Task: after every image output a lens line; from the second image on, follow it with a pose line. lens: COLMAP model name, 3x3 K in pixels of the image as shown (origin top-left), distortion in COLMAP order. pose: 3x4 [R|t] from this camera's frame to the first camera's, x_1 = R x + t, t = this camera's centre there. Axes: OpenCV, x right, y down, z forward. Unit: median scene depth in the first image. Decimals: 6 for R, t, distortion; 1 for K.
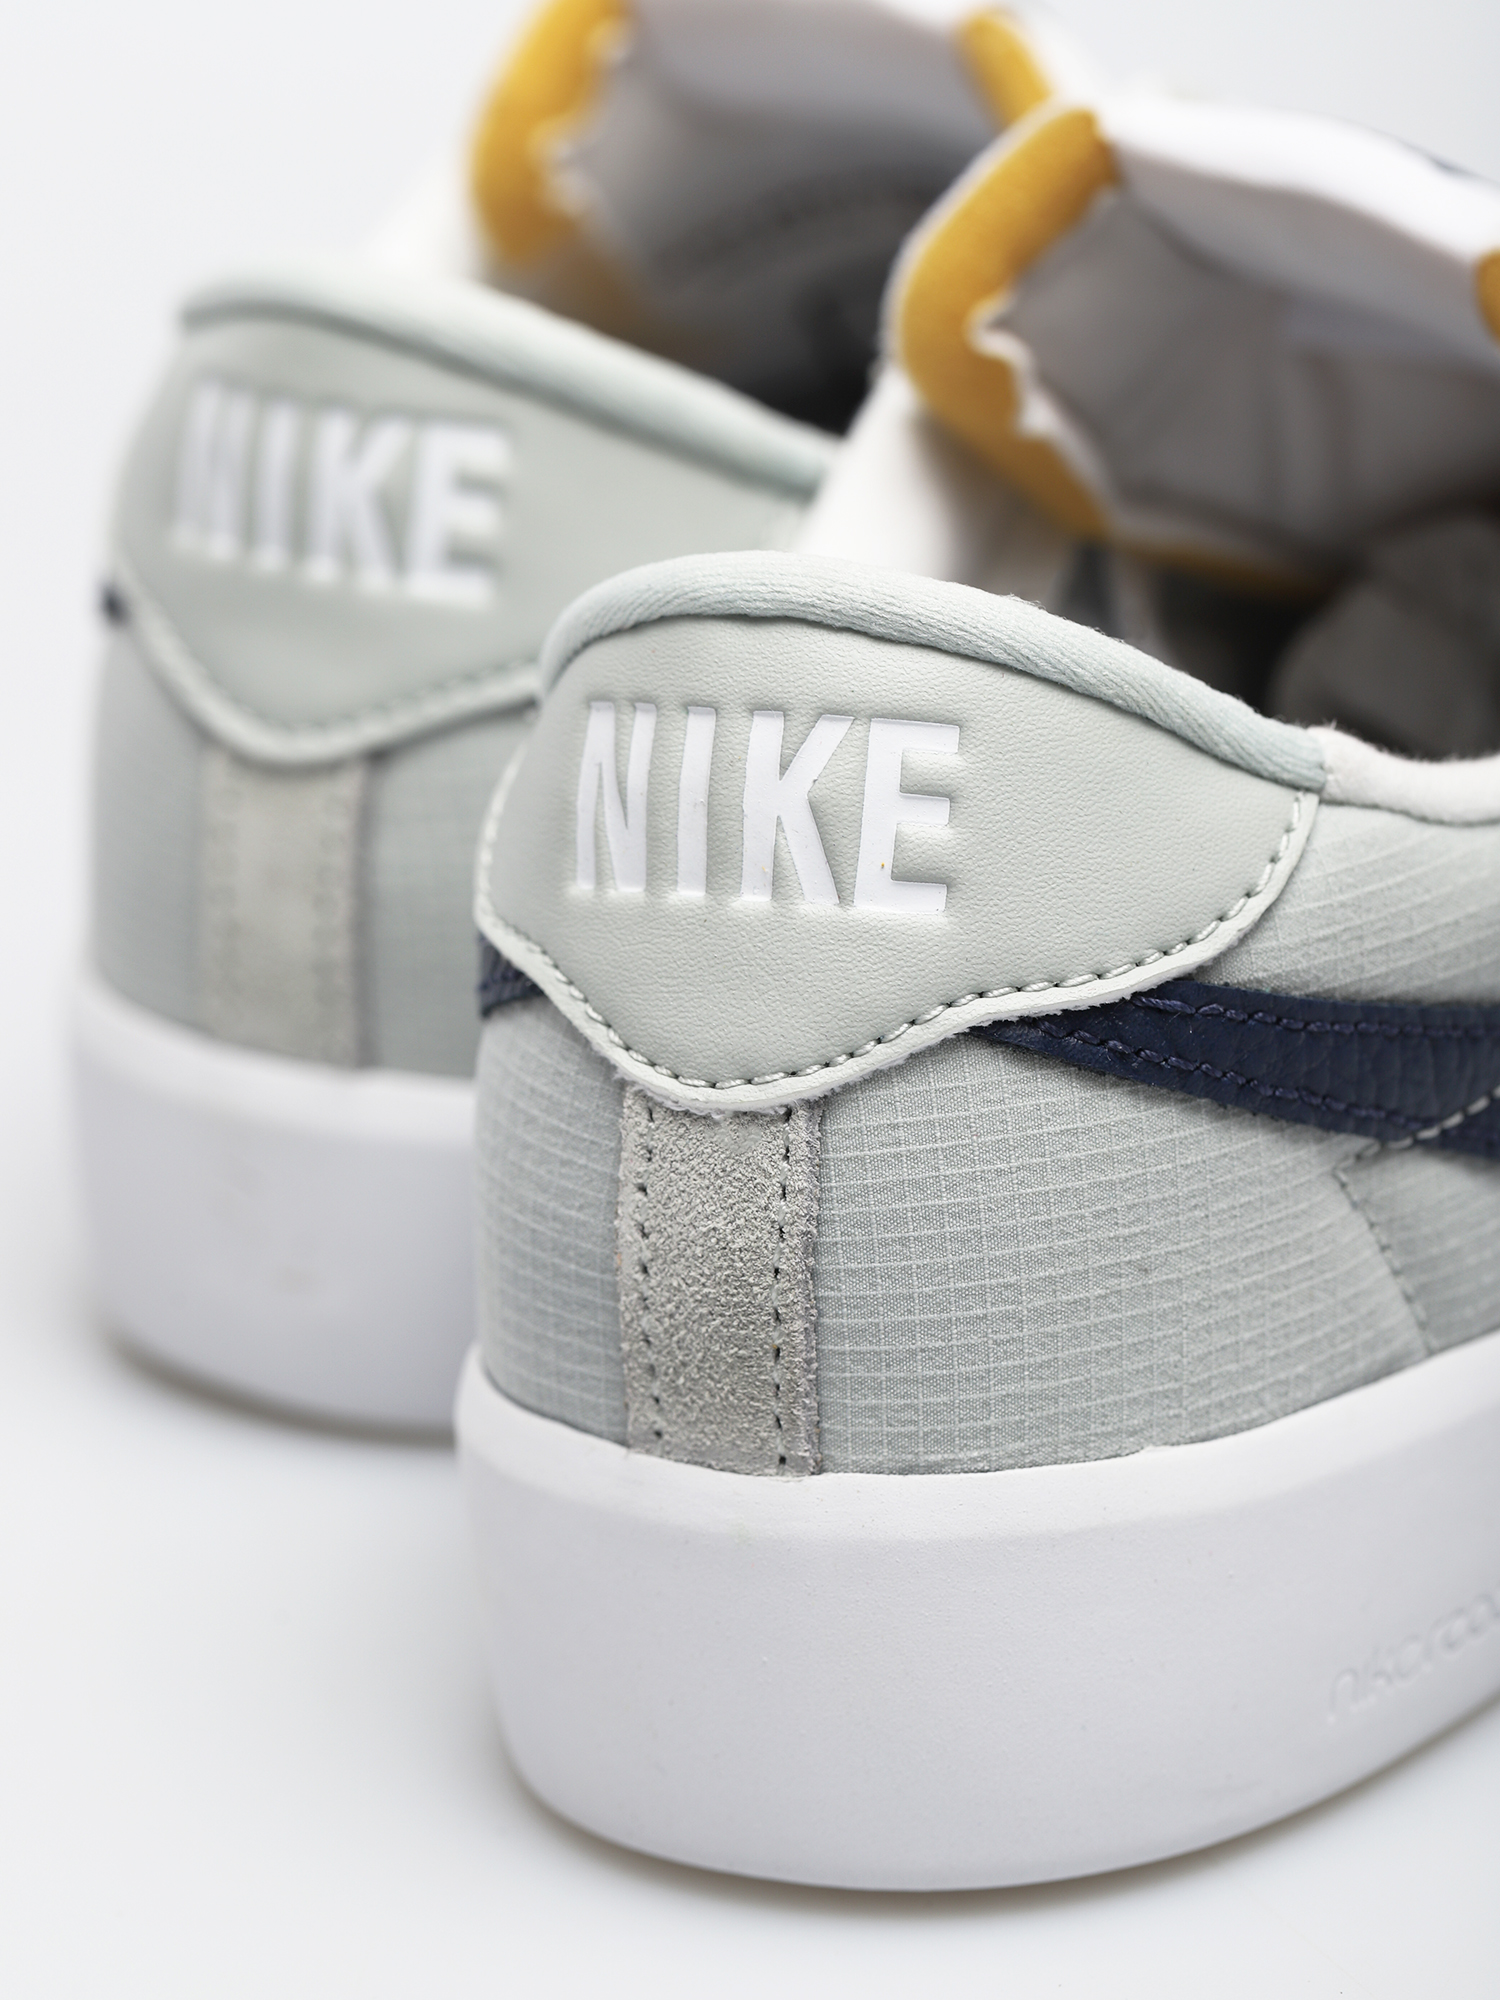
lens RADIAL K [[7957.0, 0, 753.2], [0, 7957.0, 1000.2], [0, 0, 1]] dist [-0.126545, 0.000000]
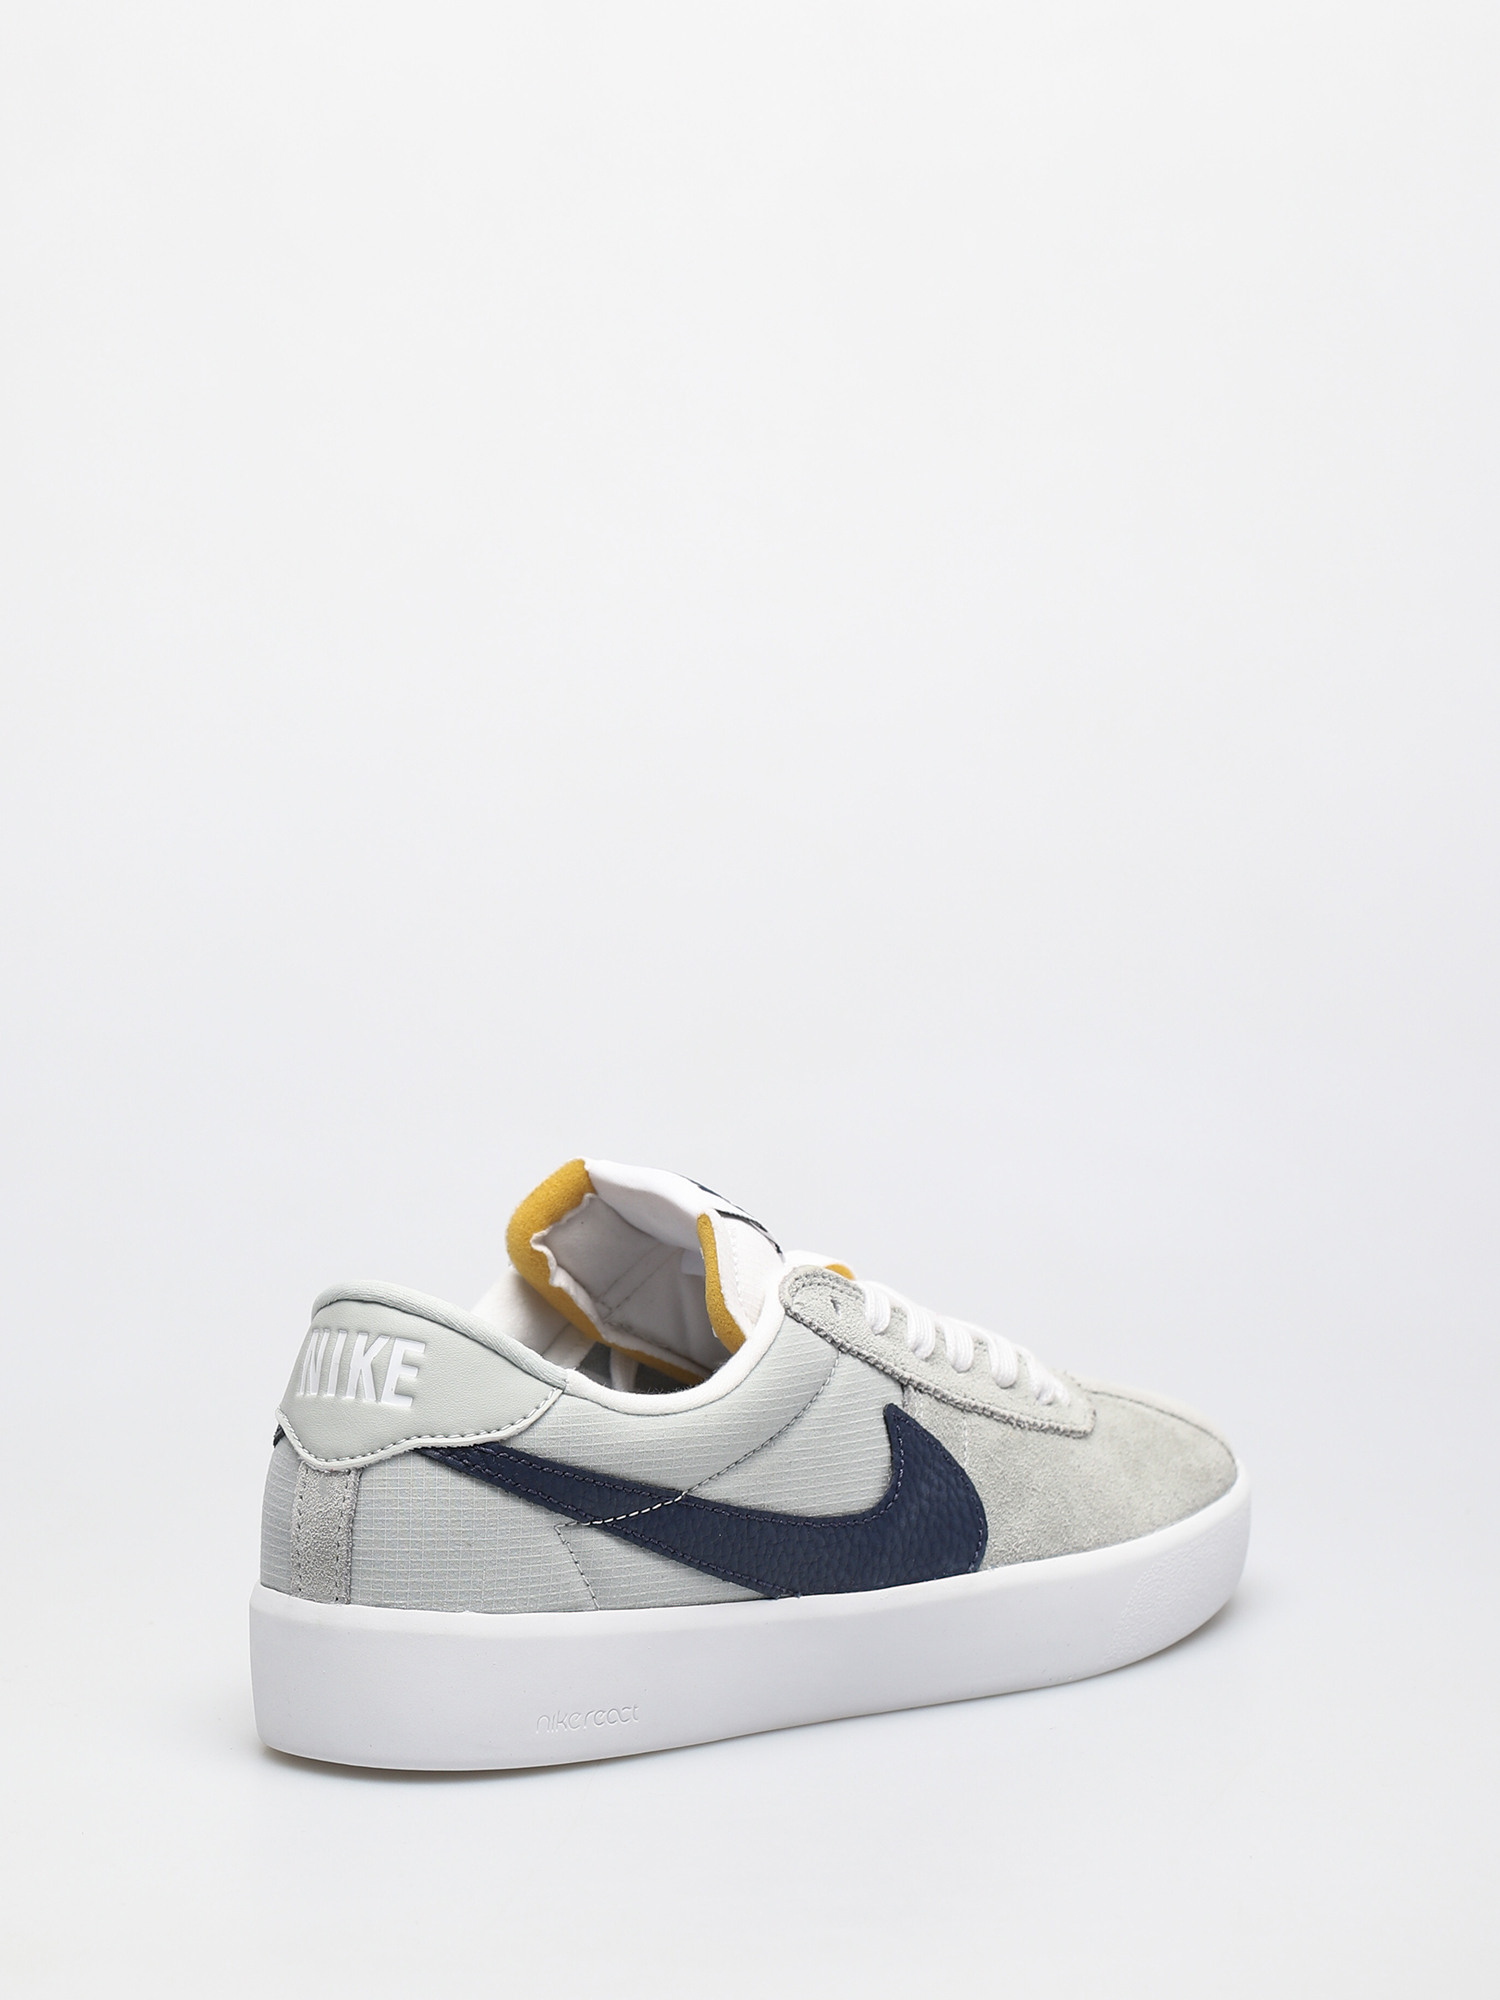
lens RADIAL K [[7957.0, 0, 740.2], [0, 7957.0, 1004.9], [0, 0, 1]] dist [-0.126545, 0.000000]
pose [[0.975641, 0.096762, -0.196882, 0.676846], [-0.134580, 0.972745, -0.188826, 0.365731], [0.173245, 0.210722, 0.962072, -1.722811]]
